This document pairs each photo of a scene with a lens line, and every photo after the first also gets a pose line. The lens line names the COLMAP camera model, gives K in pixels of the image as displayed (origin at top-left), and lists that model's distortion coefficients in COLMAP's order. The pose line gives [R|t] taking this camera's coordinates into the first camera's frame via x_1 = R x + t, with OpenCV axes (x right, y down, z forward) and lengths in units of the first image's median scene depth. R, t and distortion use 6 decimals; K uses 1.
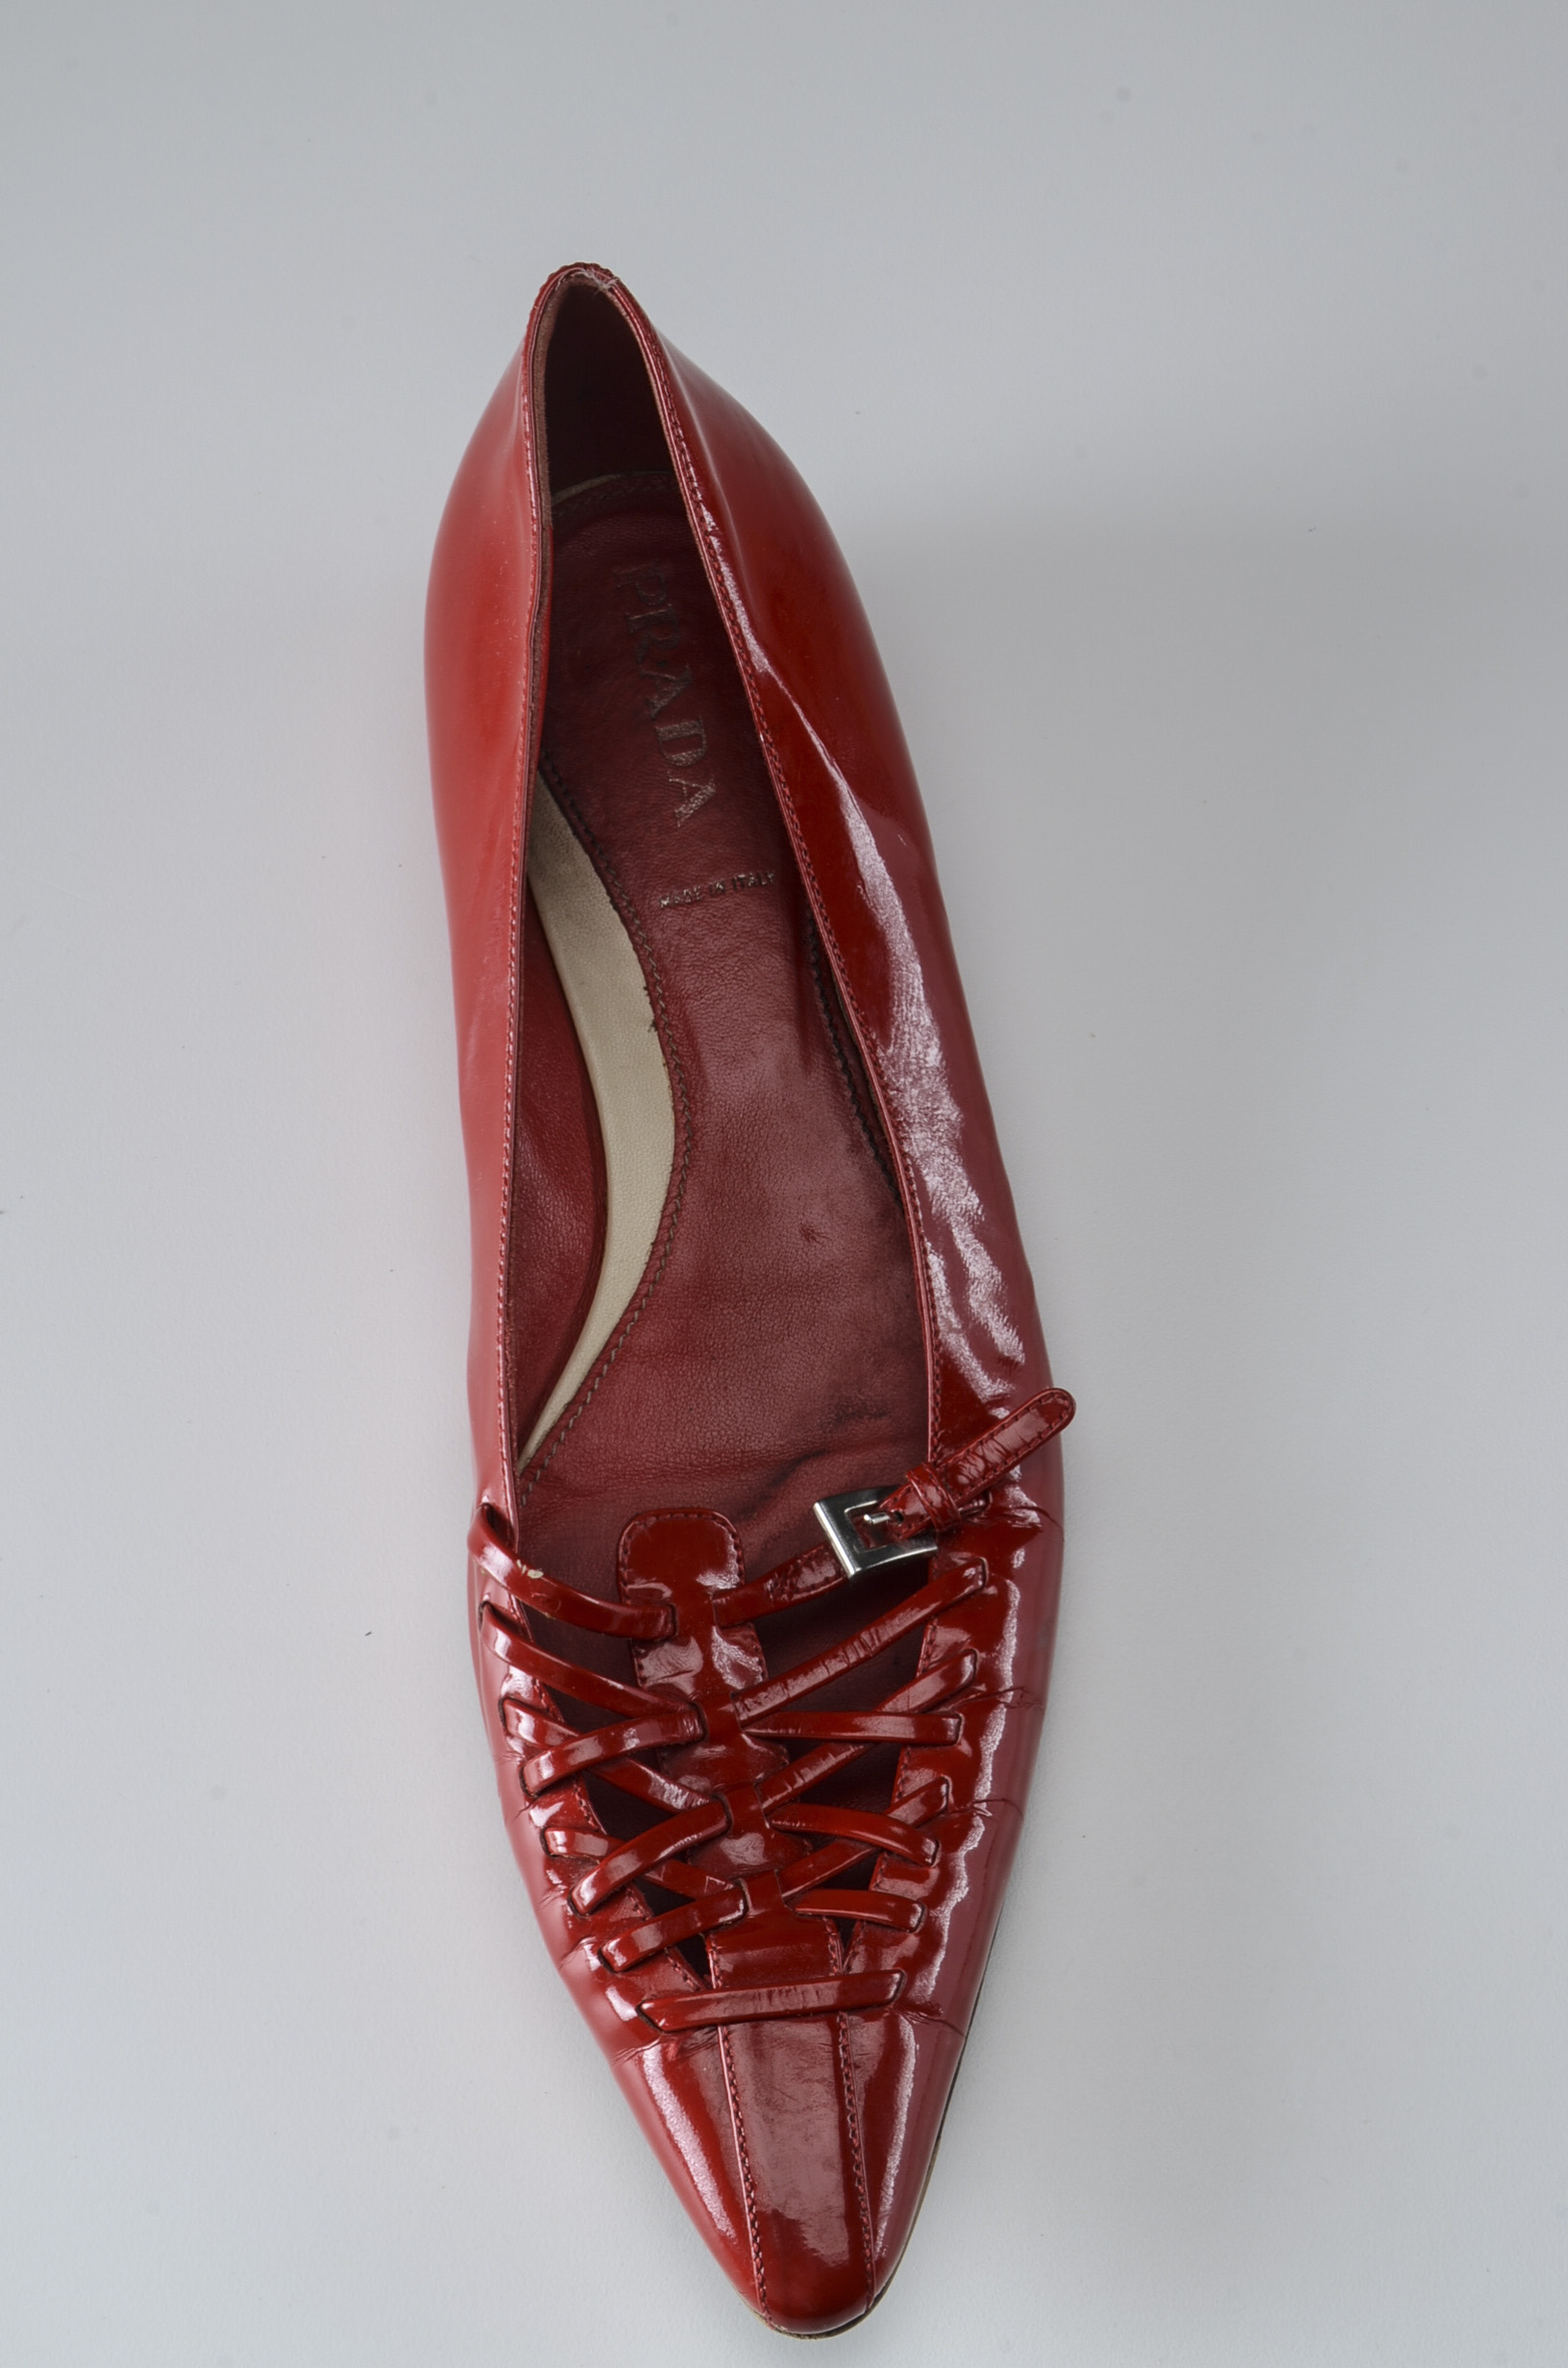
lens RADIAL K [[3935.8, 0, 776.5], [0, 3935.8, 1183.7], [0, 0, 1]] dist [-0.057473, 0.000000]
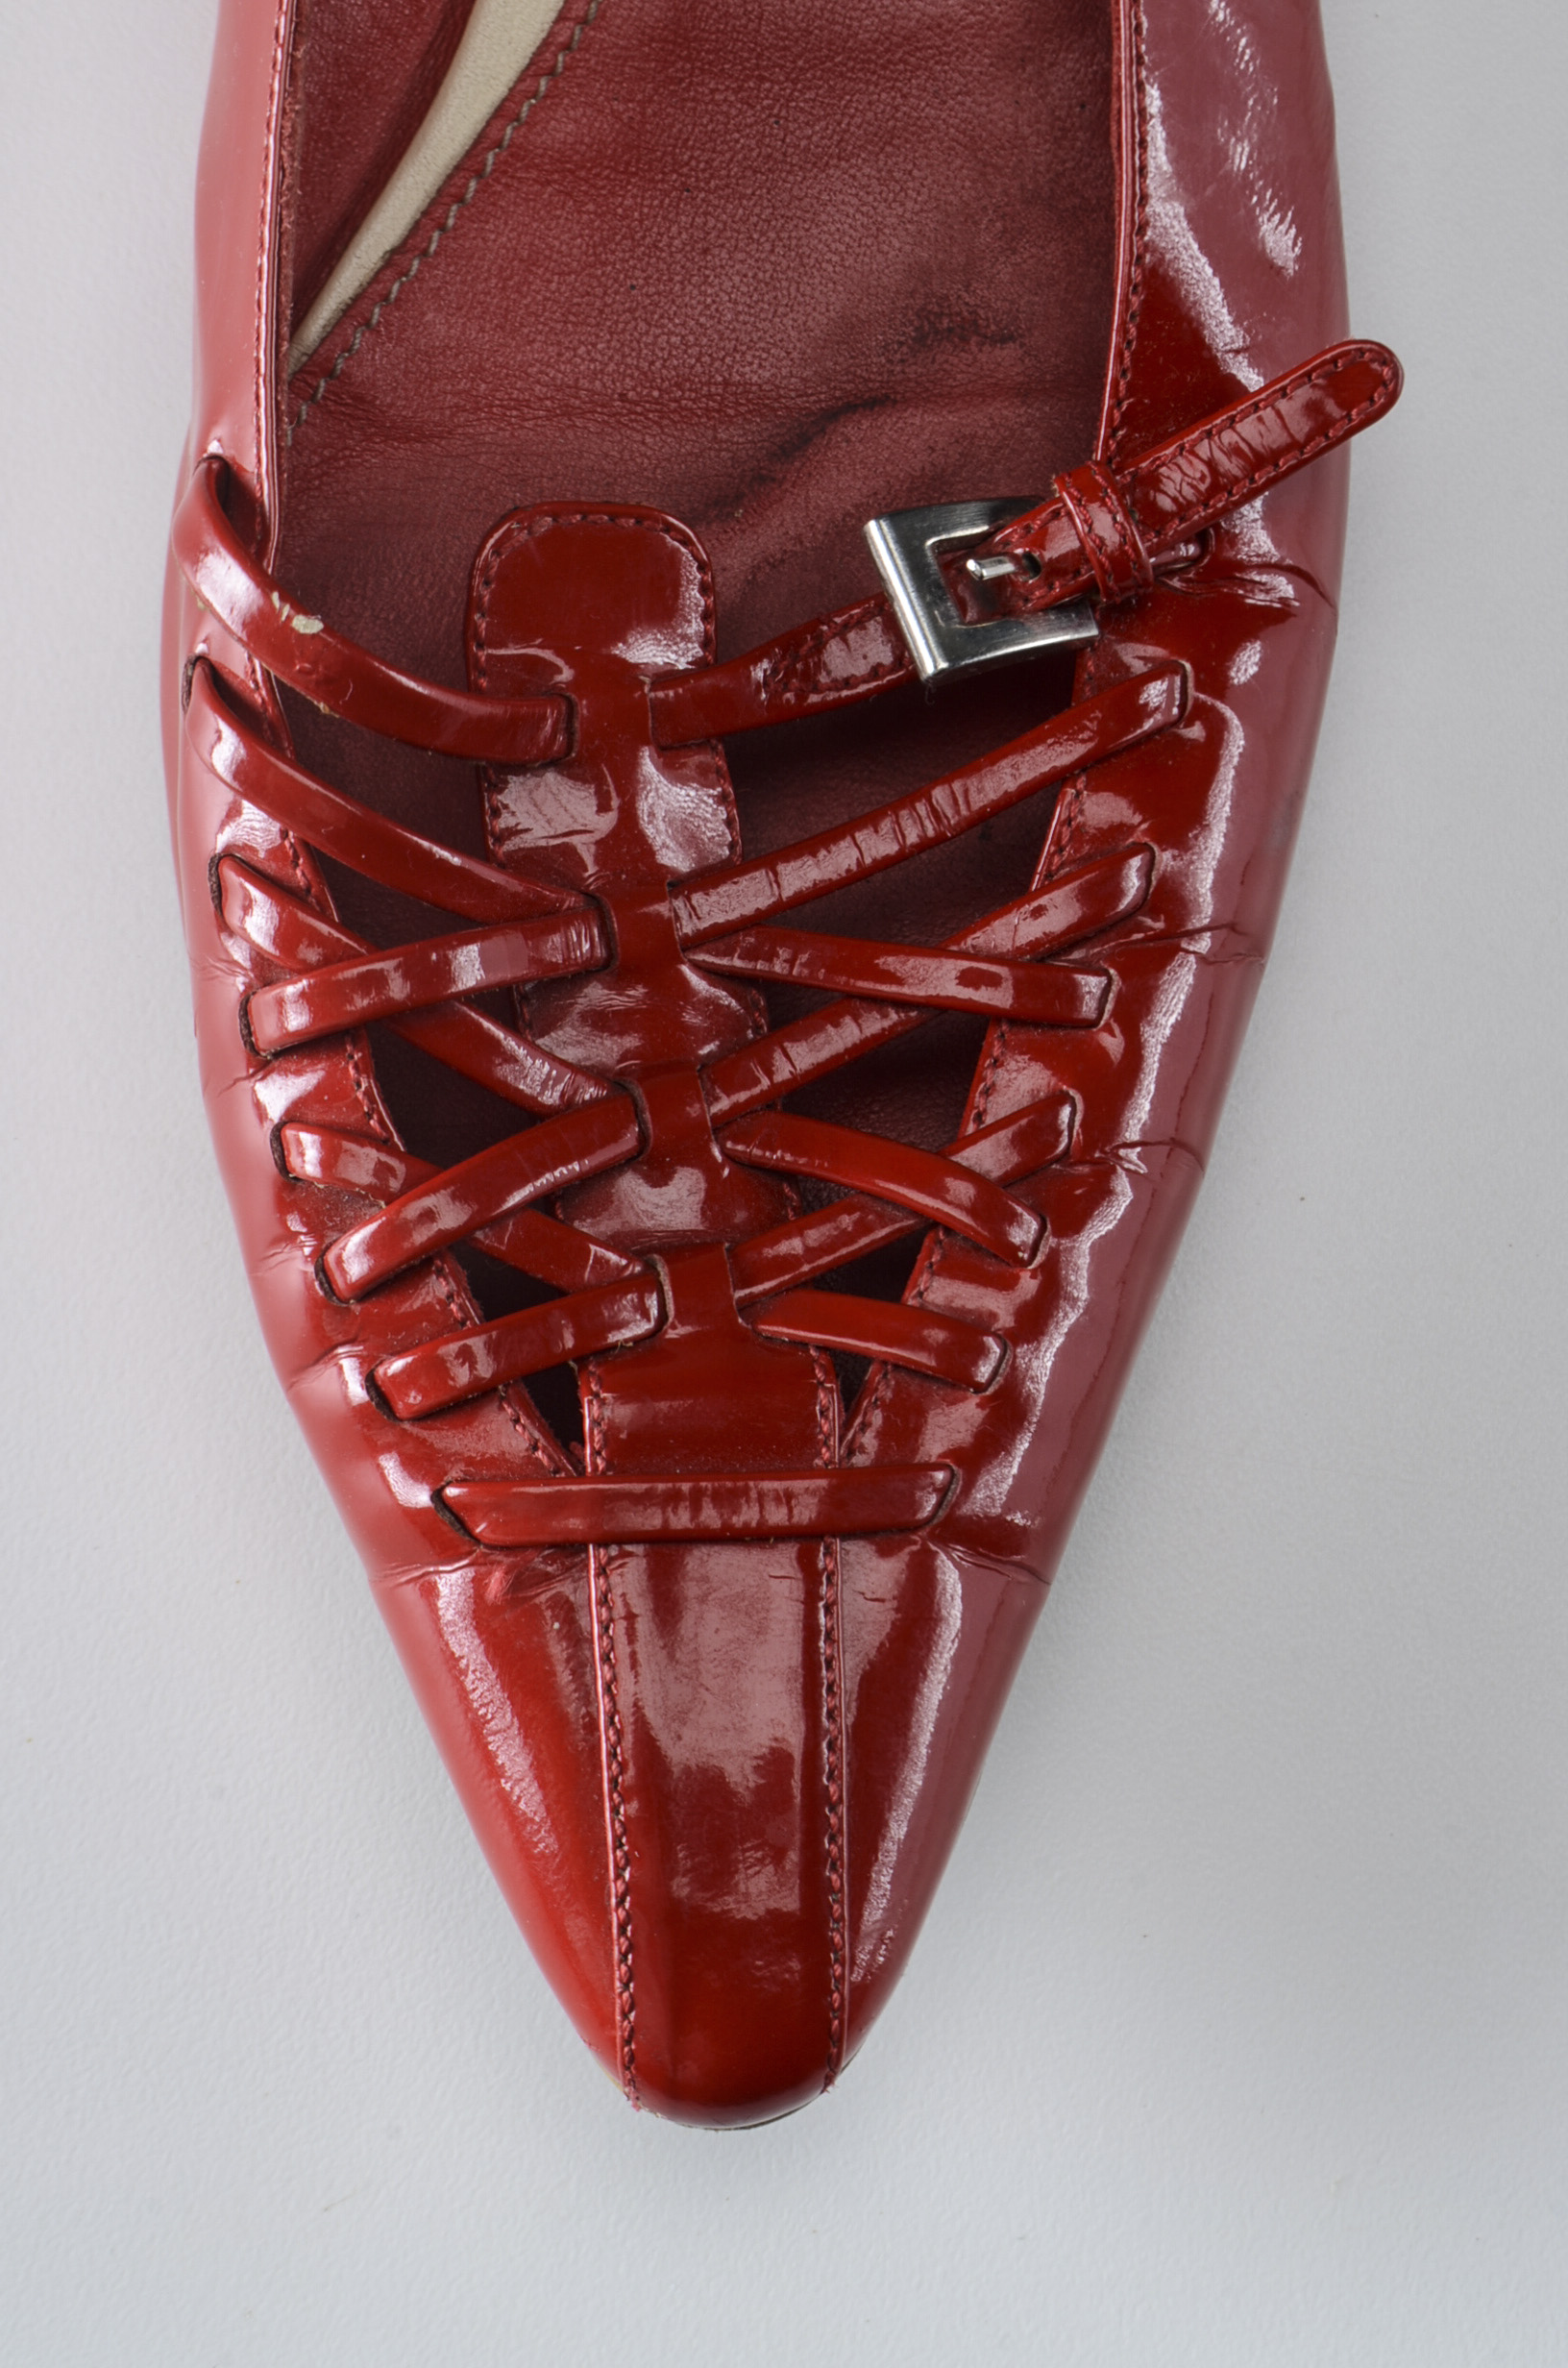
lens RADIAL K [[4740.0, 0, 798.7], [0, 4740.0, 1180.3], [0, 0, 1]] dist [-0.113659, 0.000000]
pose [[0.991832, 0.094804, 0.085337, -0.043382], [-0.116799, 0.943896, 0.308898, -0.025144], [-0.051264, -0.316342, 0.947259, 0.406333]]
